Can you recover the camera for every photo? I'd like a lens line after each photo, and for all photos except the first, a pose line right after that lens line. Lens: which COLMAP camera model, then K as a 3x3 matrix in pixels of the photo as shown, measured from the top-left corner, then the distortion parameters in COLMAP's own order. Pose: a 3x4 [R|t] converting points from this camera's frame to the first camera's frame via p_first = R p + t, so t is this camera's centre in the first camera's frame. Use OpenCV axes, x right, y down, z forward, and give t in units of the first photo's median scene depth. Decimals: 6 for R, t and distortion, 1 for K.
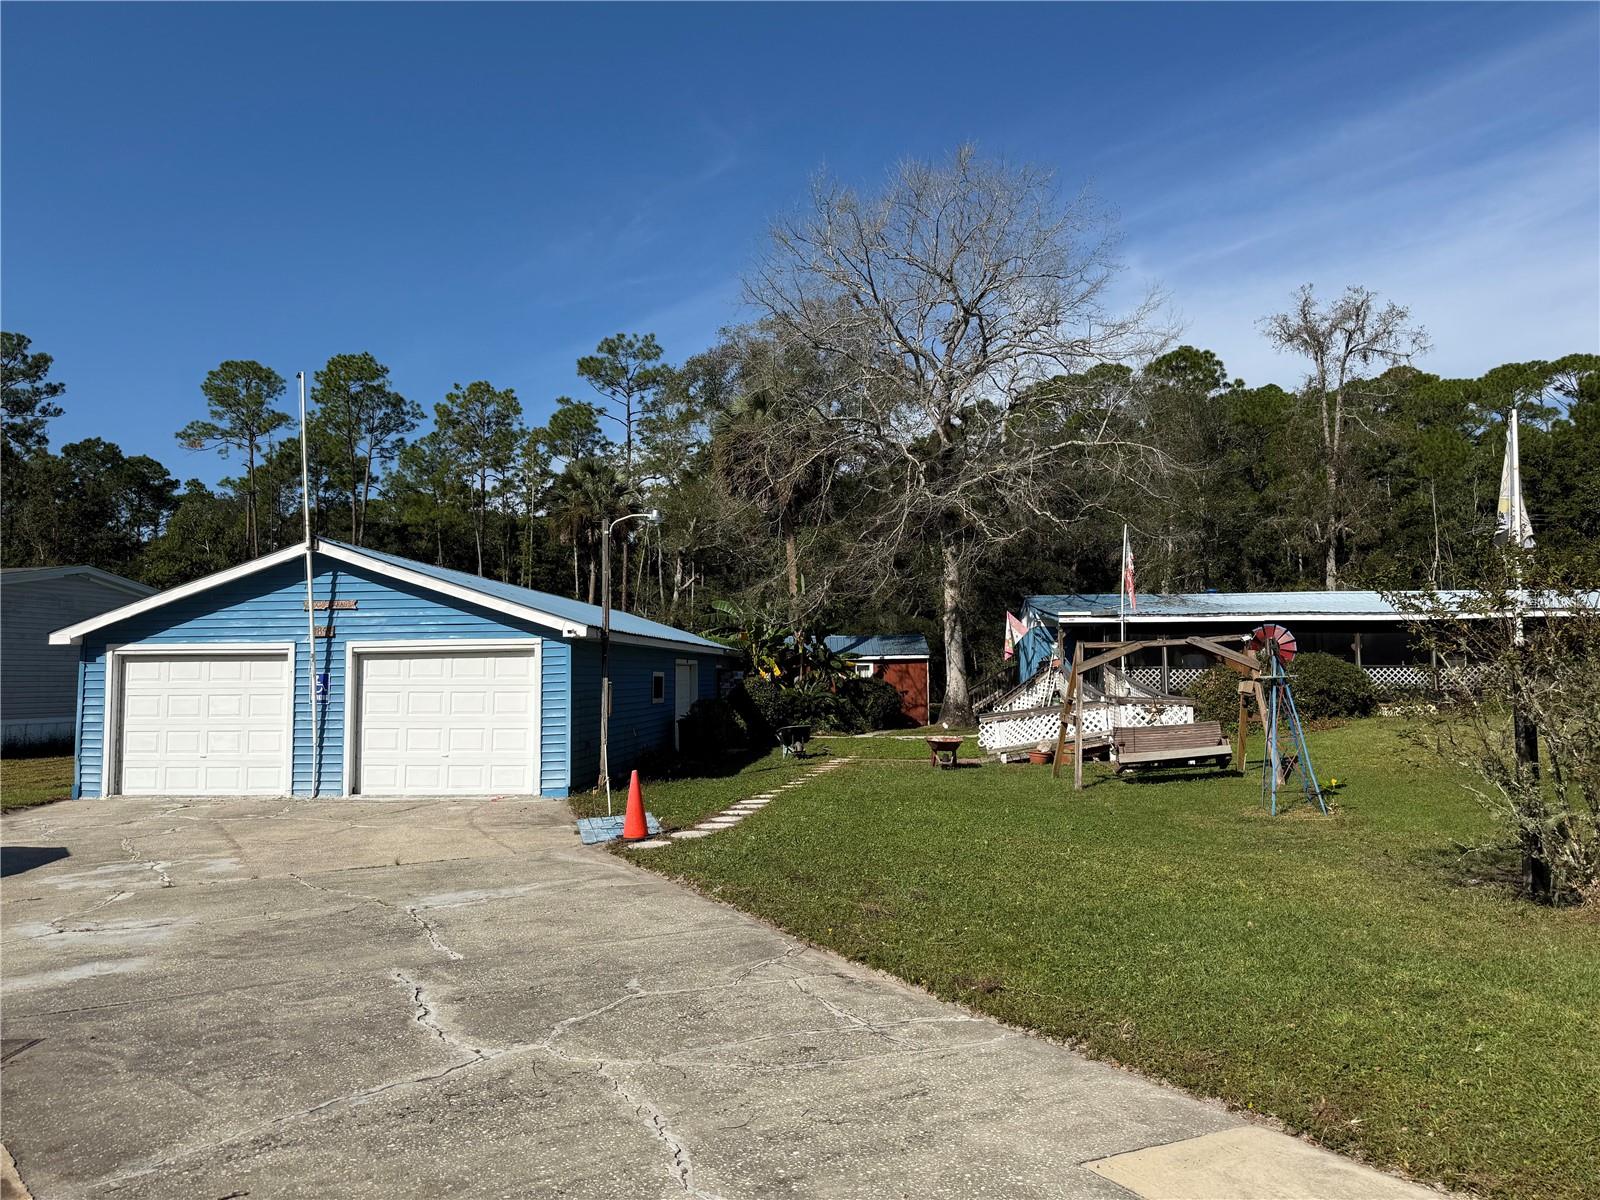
lens RADIAL K [[1105.3, 0, 800.0], [0, 1105.3, 600.0], [0, 0, 1]] dist [0.070955, -0.187145]
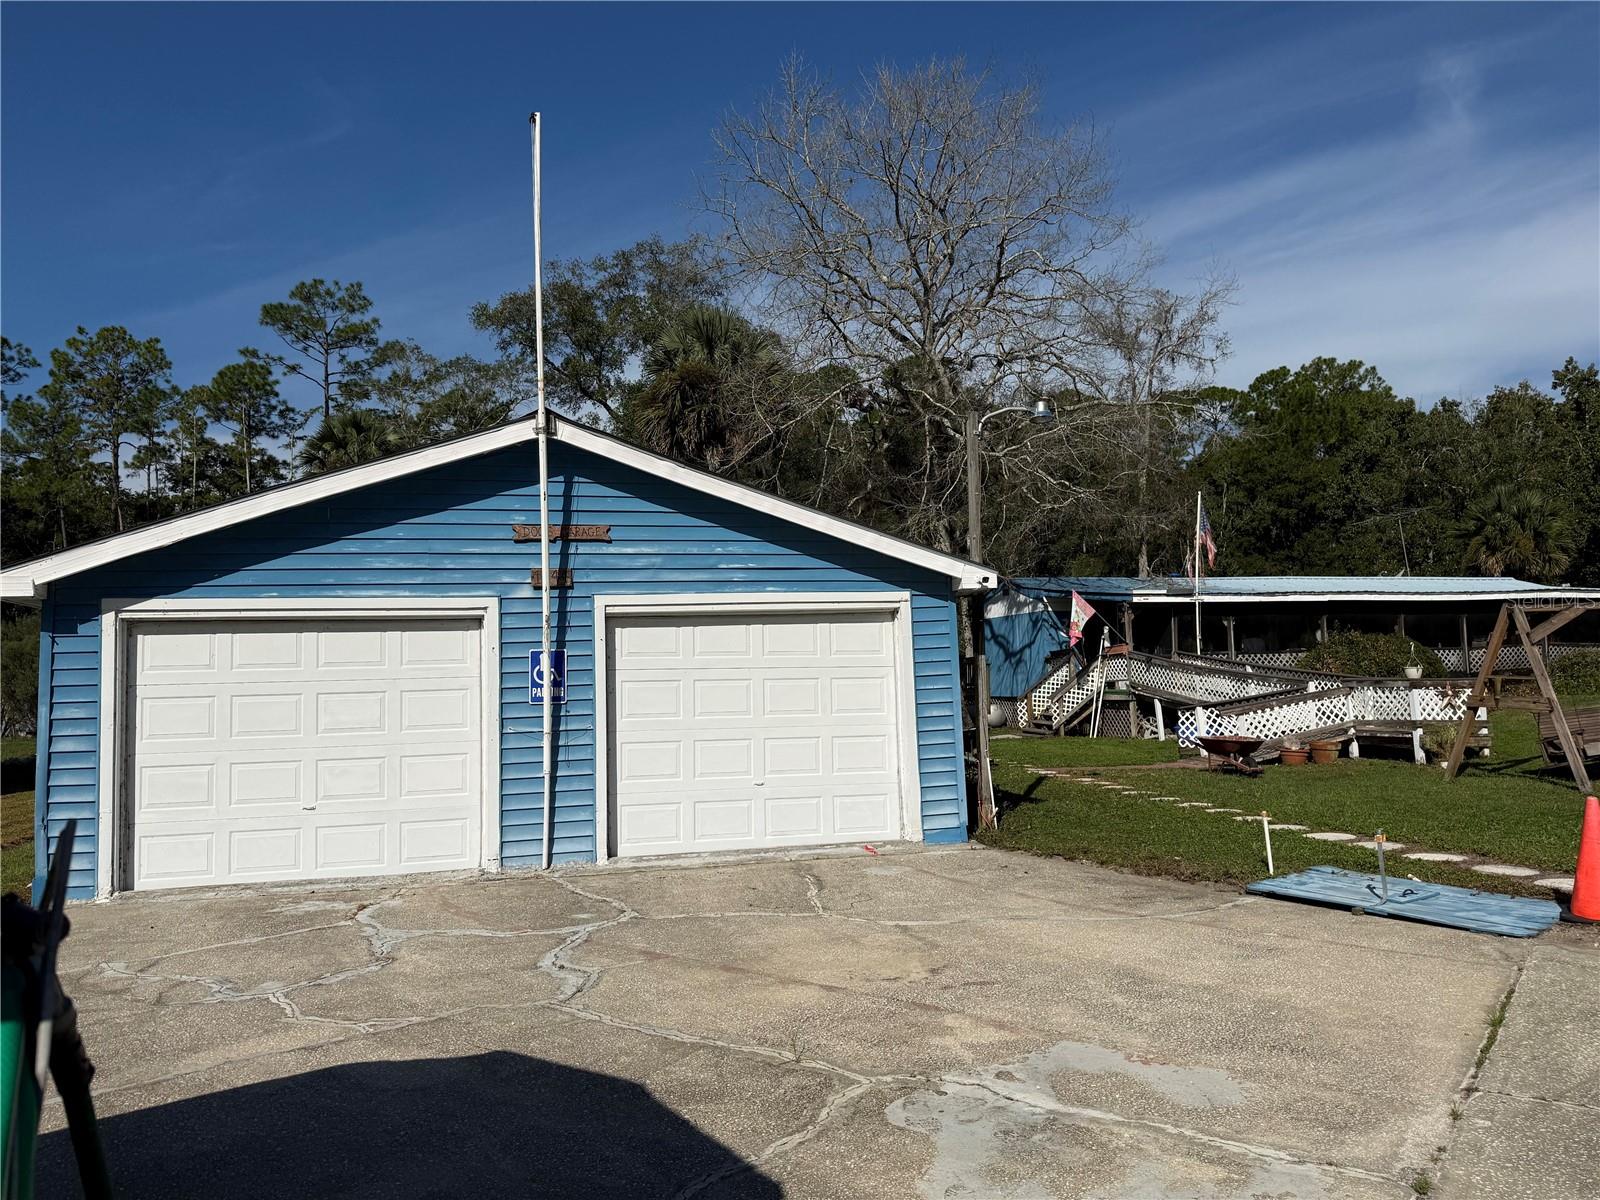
lens RADIAL K [[1133.1, 0, 800.0], [0, 1133.1, 600.0], [0, 0, 1]] dist [0.004453, -0.033590]
pose [[0.948145, 0.006879, 0.317765, -0.486111], [-0.005054, 0.999966, -0.006566, 0.042415], [-0.317799, 0.004619, 0.948147, 0.397248]]
